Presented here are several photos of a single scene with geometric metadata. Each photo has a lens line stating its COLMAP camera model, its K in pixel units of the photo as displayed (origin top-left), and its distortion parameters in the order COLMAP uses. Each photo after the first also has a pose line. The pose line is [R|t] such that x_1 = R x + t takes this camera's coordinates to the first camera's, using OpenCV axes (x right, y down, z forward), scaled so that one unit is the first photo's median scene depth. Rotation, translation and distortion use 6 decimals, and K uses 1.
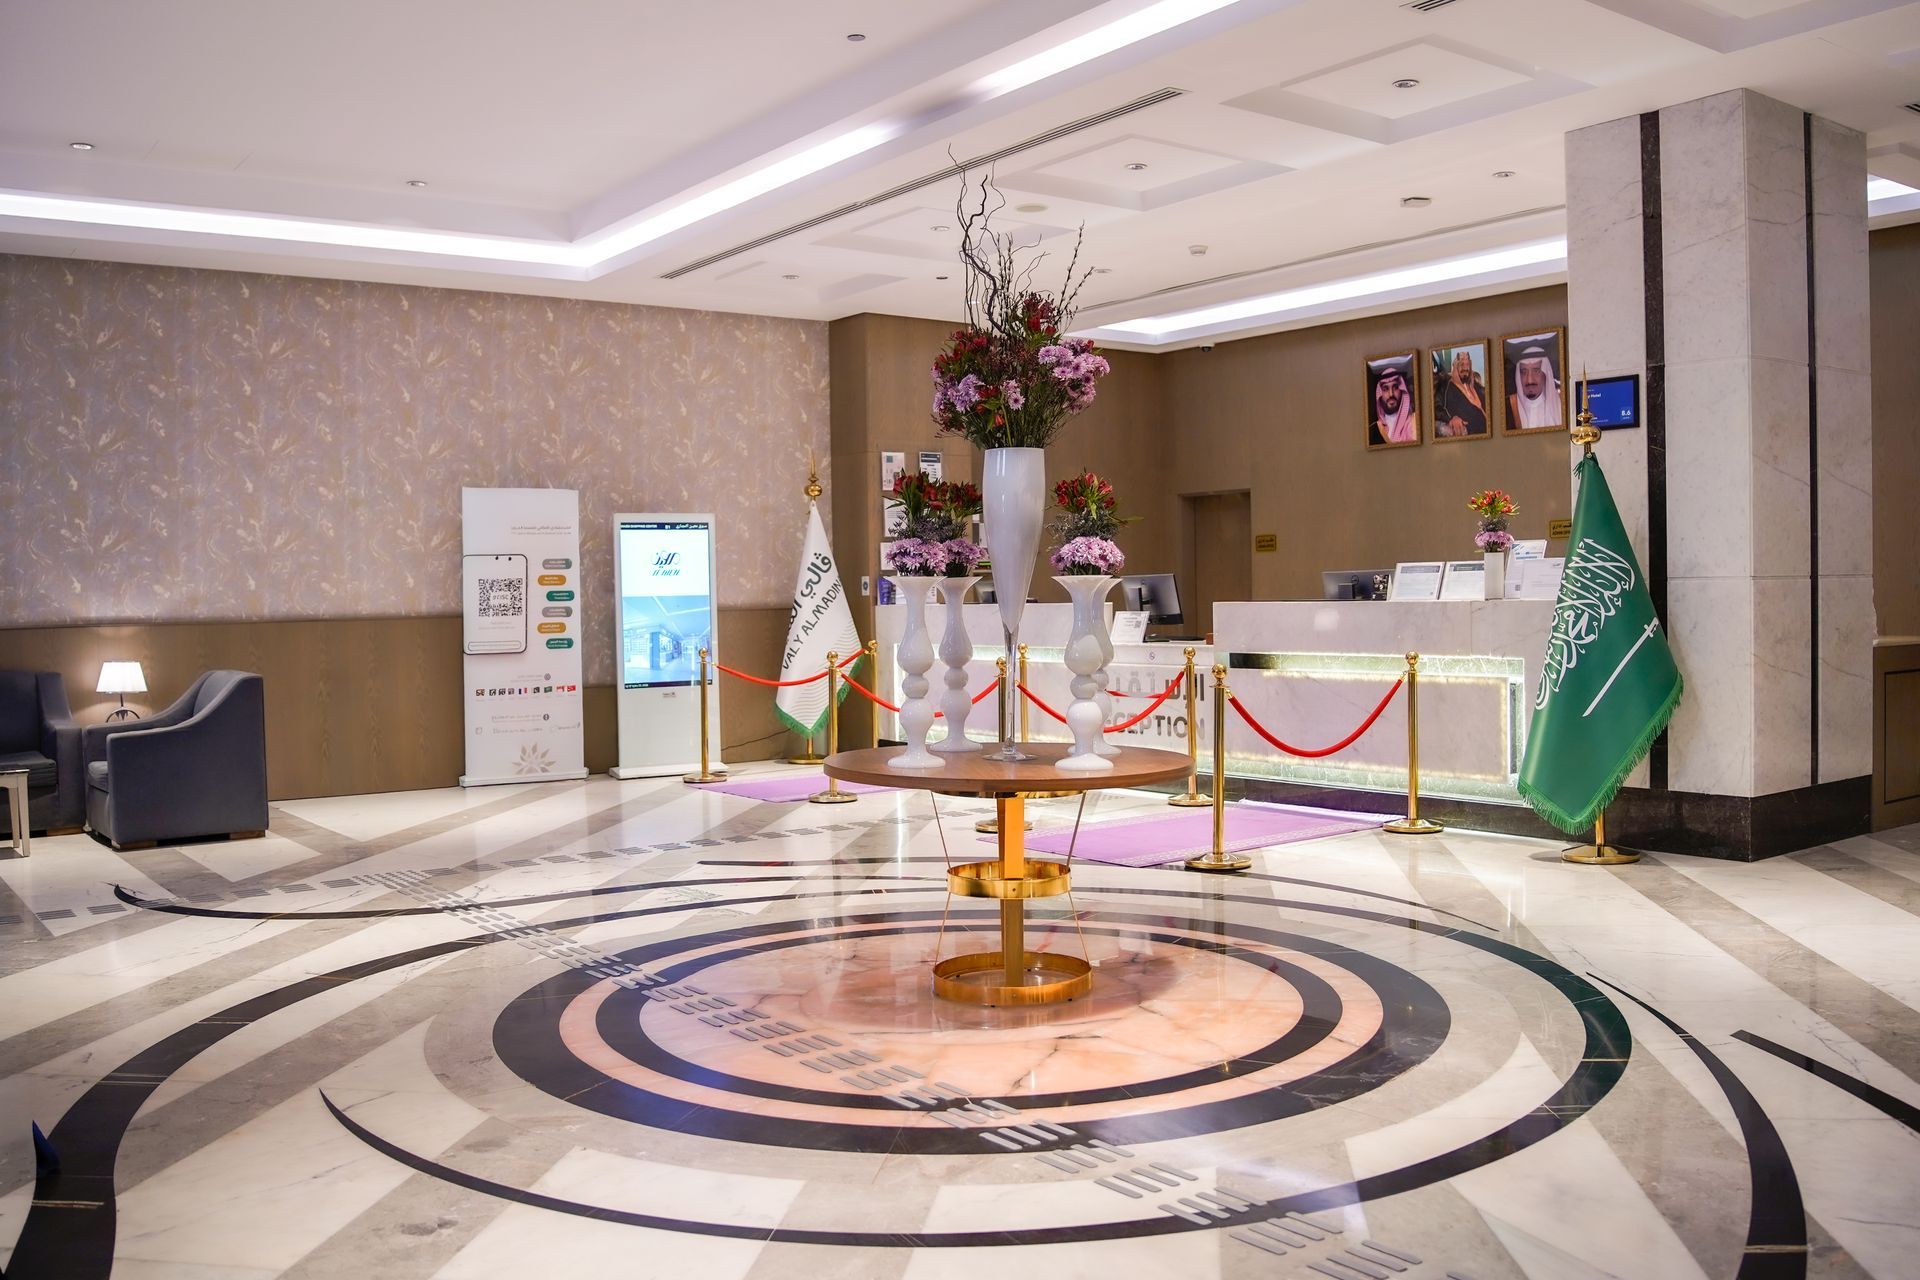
lens RADIAL K [[1586.6, 0, 960.0], [0, 1586.6, 640.0], [0, 0, 1]] dist [-0.067718, 0.009110]
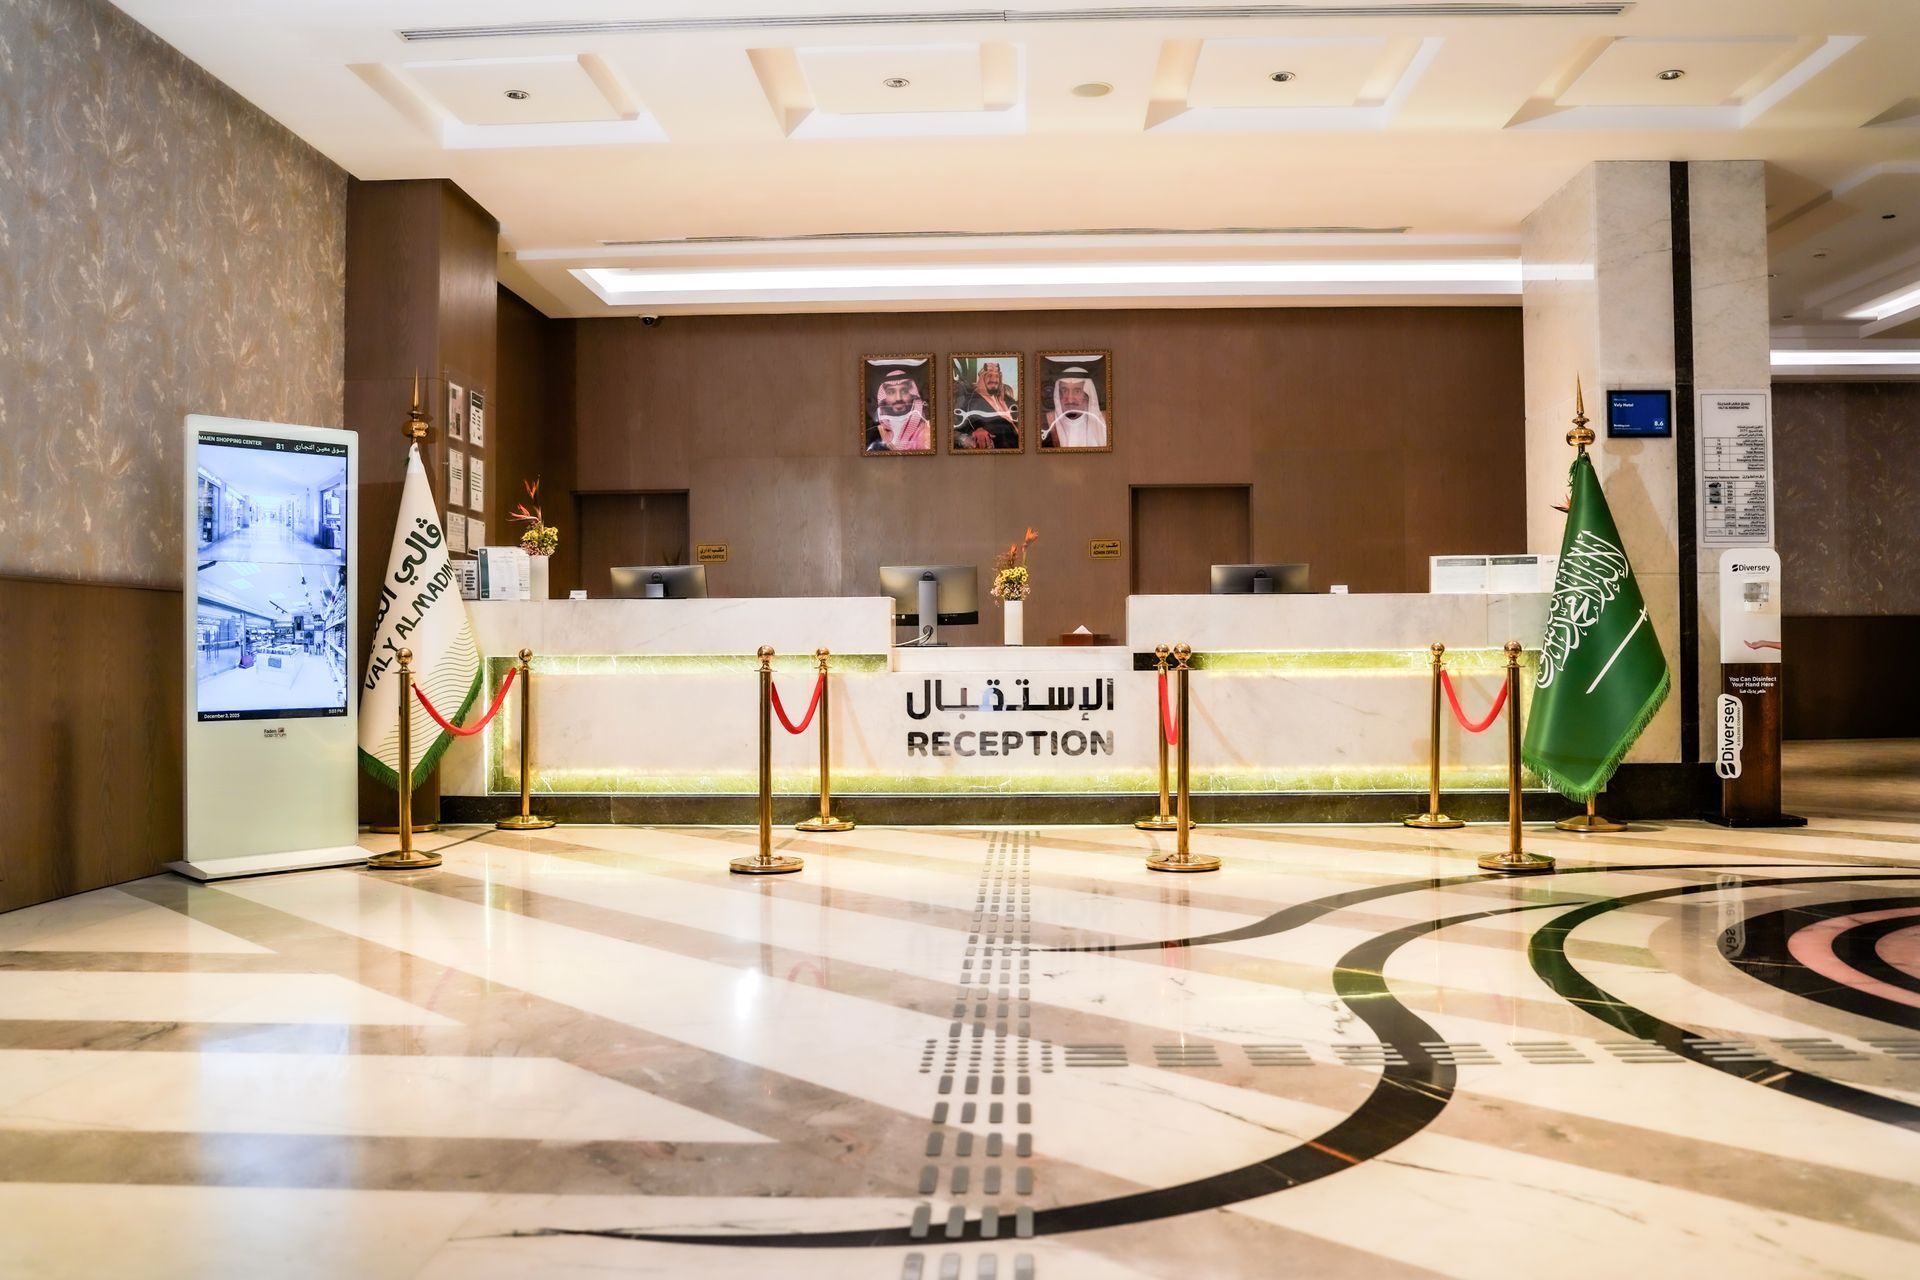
lens RADIAL K [[1586.6, 0, 960.0], [0, 1586.6, 640.0], [0, 0, 1]] dist [-0.067718, 0.009110]
pose [[0.645614, 0.019591, 0.763412, -0.466502], [0.017194, 0.999045, -0.040178, 0.028012], [-0.763470, 0.039066, 0.644661, 0.423837]]
